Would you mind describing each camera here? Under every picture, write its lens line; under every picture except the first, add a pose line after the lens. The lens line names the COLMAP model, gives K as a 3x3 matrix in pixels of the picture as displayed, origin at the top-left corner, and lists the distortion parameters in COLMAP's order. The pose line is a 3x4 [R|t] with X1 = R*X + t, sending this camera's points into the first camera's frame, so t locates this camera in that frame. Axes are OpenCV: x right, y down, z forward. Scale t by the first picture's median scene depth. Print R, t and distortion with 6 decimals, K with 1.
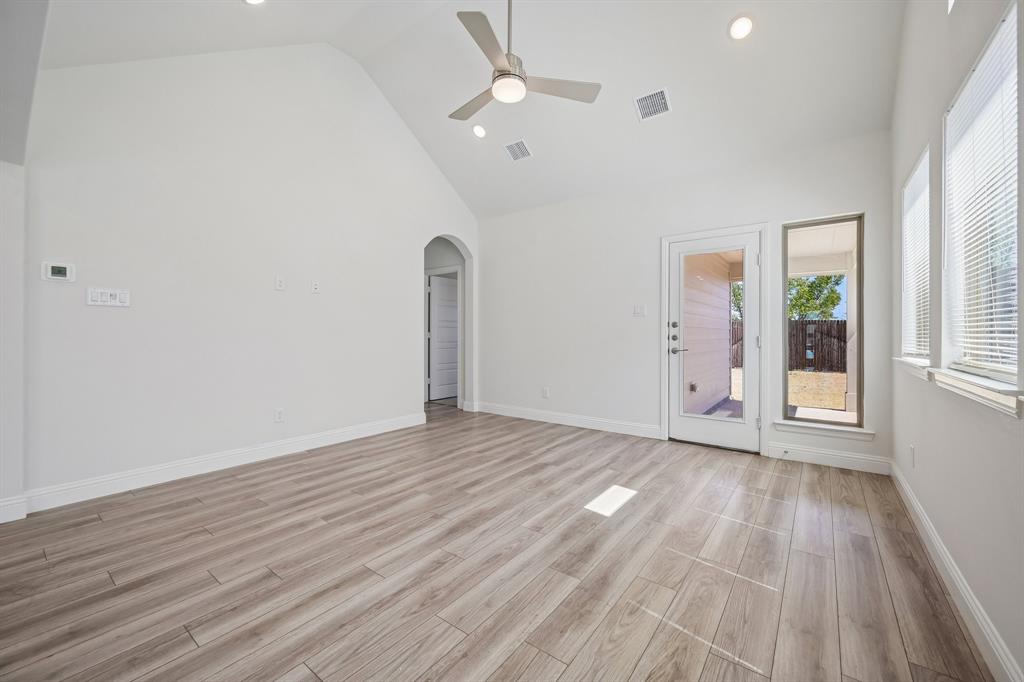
lens RADIAL K [[403.3, 0, 514.5], [0, 403.3, 334.8], [0, 0, 1]] dist [-0.000339, 0.000566]
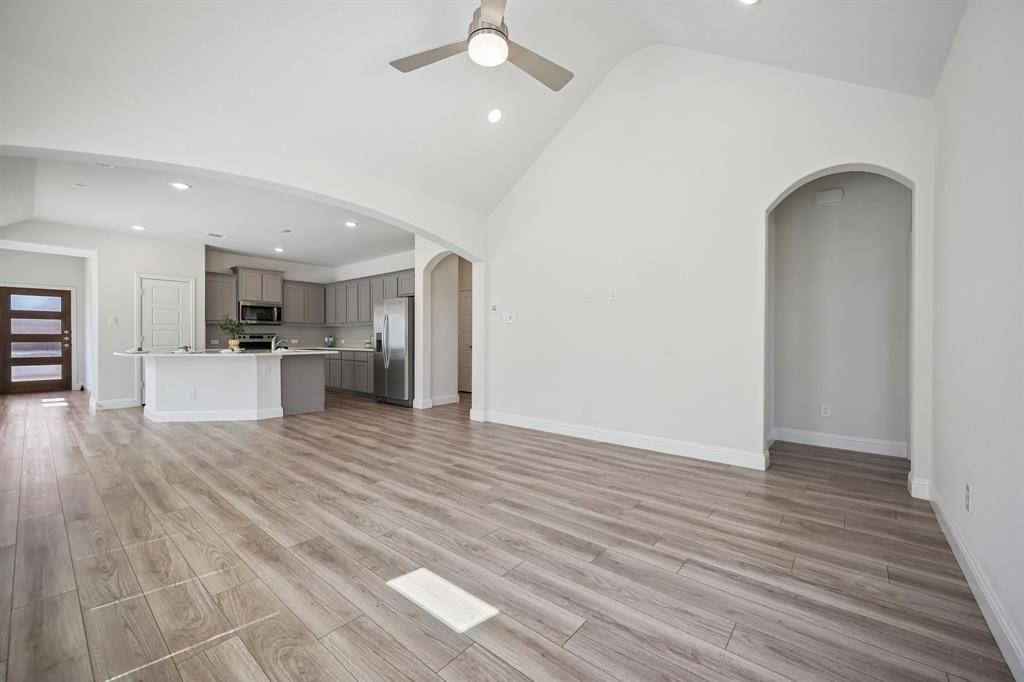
lens RADIAL K [[403.3, 0, 516.3], [0, 403.3, 342.7], [0, 0, 1]] dist [-0.000339, 0.000566]
pose [[-0.042083, 0.011097, -0.999053, 0.823927], [-0.001669, 0.999936, 0.011177, -0.001460], [0.999113, 0.002138, -0.042062, 1.085852]]
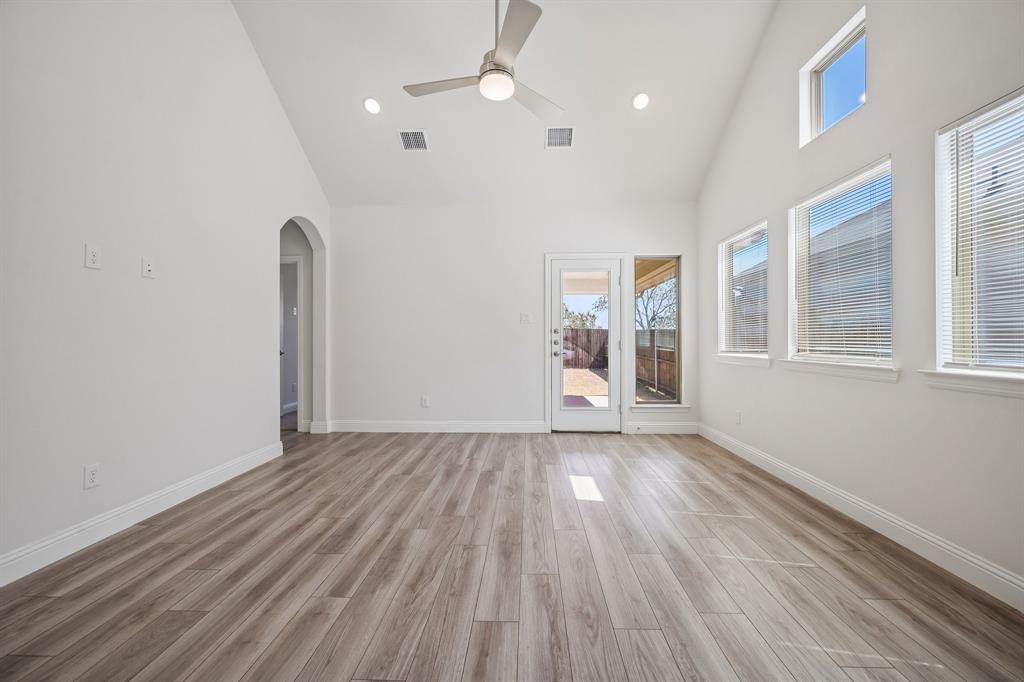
lens RADIAL K [[403.3, 0, 511.9], [0, 403.3, 338.6], [0, 0, 1]] dist [-0.000339, 0.000566]
pose [[0.821521, -0.002236, 0.570174, -0.528864], [0.004740, 0.999985, -0.002907, -0.001633], [-0.570159, 0.005091, 0.821519, 0.187917]]
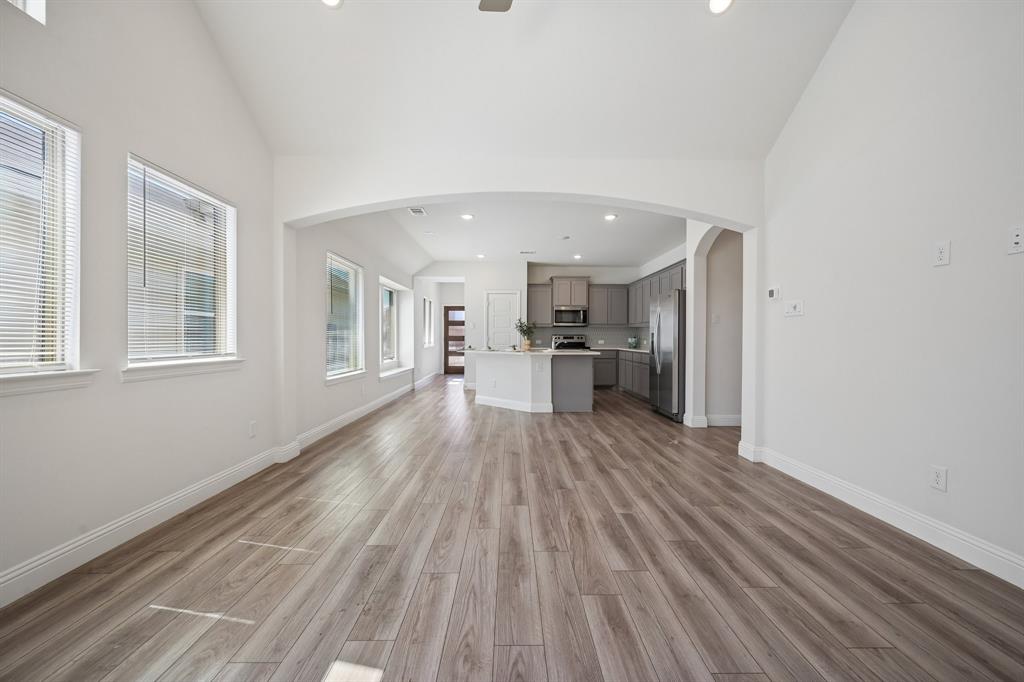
lens RADIAL K [[403.3, 0, 516.4], [0, 403.3, 341.4], [0, 0, 1]] dist [-0.000339, 0.000566]
pose [[-0.787764, 0.002022, -0.615974, 0.345661], [-0.003975, 0.999957, 0.008367, -0.003422], [0.615964, 0.009039, -0.787722, 1.398559]]
